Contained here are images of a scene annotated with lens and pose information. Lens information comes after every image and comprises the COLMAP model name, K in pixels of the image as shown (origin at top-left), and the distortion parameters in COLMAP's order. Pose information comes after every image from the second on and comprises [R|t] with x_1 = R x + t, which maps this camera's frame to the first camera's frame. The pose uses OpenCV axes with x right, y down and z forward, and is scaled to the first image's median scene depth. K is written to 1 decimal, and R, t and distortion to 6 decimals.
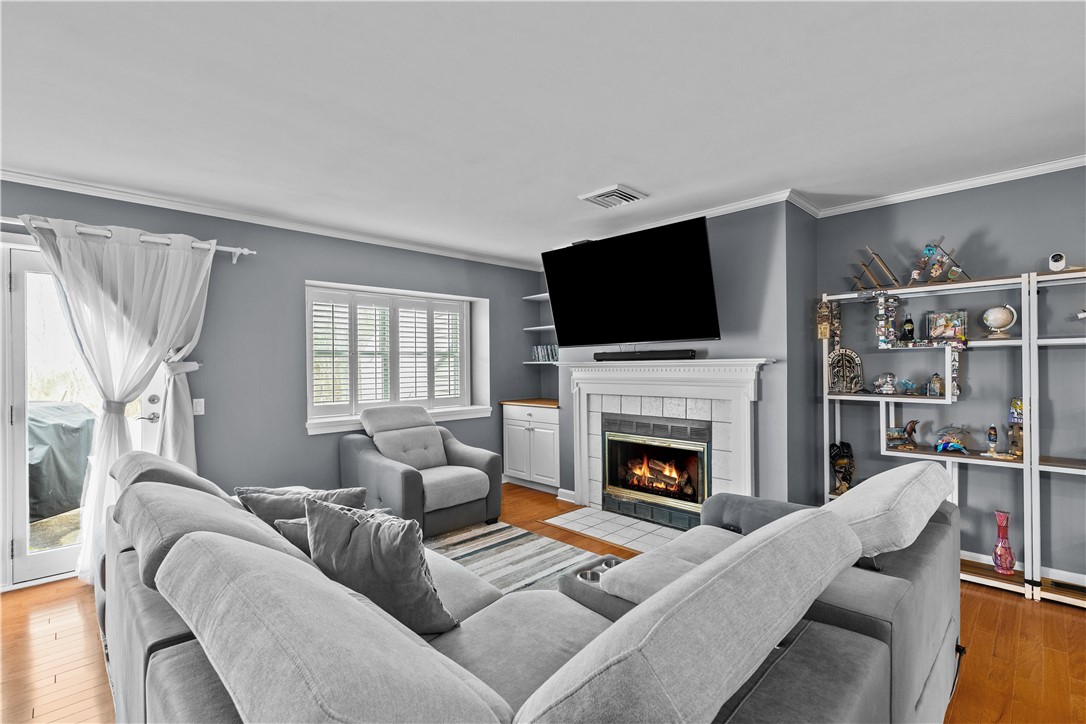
lens RADIAL K [[496.0, 0, 542.0], [0, 496.0, 365.9], [0, 0, 1]] dist [0.001978, 0.000013]
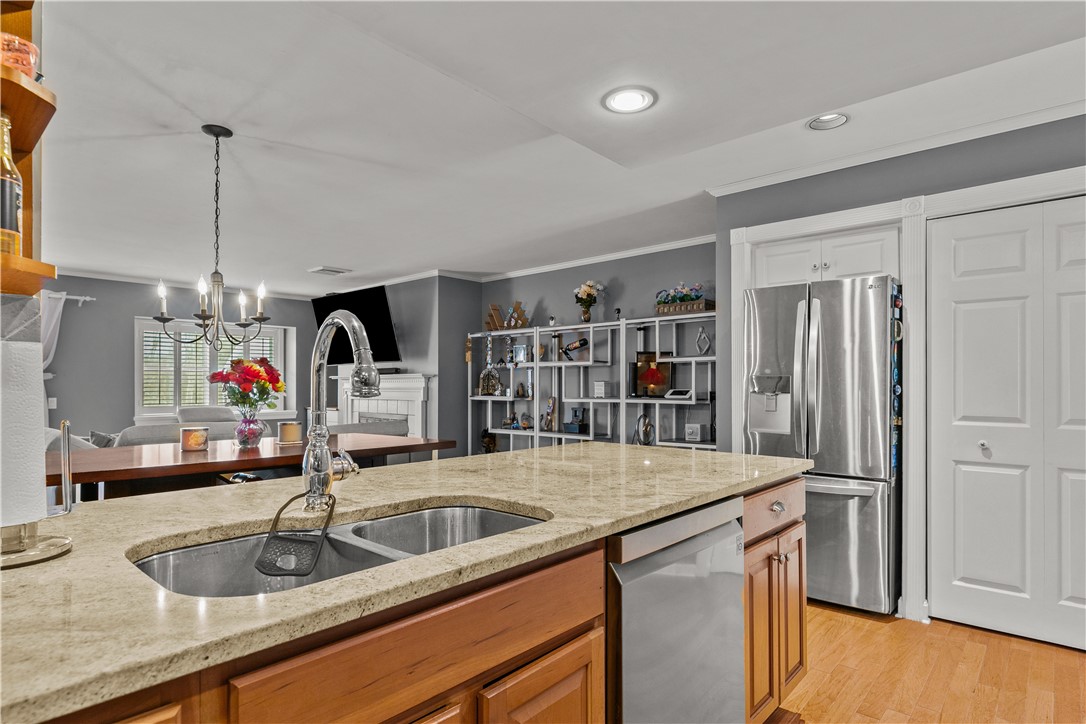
lens RADIAL K [[589.6, 0, 544.5], [0, 589.6, 379.7], [0, 0, 1]] dist [0.001137, -0.000024]
pose [[0.997790, 0.006654, 0.066105, 0.685616], [-0.006118, 0.999947, -0.008312, 0.017212], [-0.066157, 0.007890, 0.997778, -0.893222]]
